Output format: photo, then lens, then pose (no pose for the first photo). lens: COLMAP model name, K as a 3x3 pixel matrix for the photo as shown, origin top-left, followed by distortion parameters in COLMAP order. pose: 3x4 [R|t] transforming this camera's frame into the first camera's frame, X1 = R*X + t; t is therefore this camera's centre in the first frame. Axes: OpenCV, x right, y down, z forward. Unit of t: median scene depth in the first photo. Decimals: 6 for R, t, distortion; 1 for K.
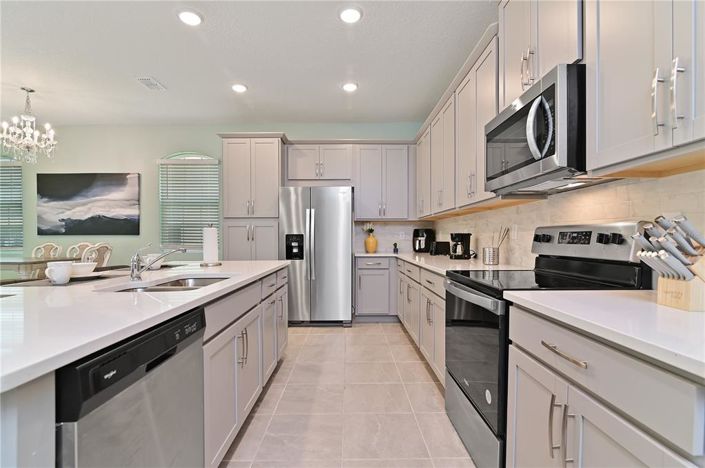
lens RADIAL K [[331.8, 0, 353.7], [0, 331.8, 241.5], [0, 0, 1]] dist [-0.024738, 0.002137]
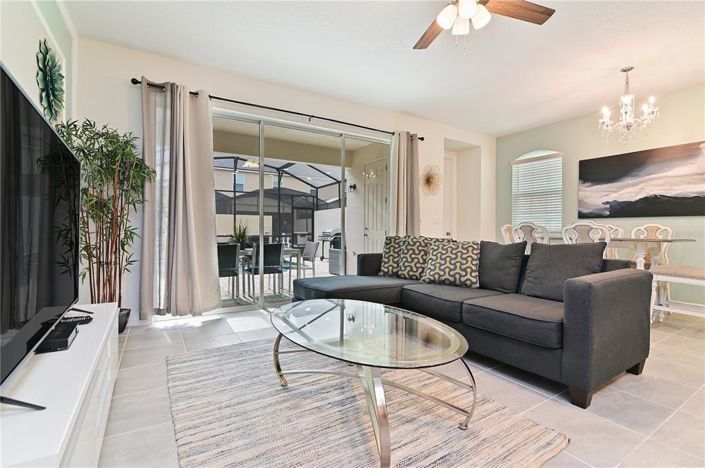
lens RADIAL K [[331.8, 0, 357.3], [0, 331.8, 230.5], [0, 0, 1]] dist [-0.024738, 0.002137]
pose [[0.522736, 0.006503, -0.852470, -0.440481], [-0.017280, 0.999846, -0.002969, 0.035146], [0.852320, 0.016283, 0.522768, -0.173900]]
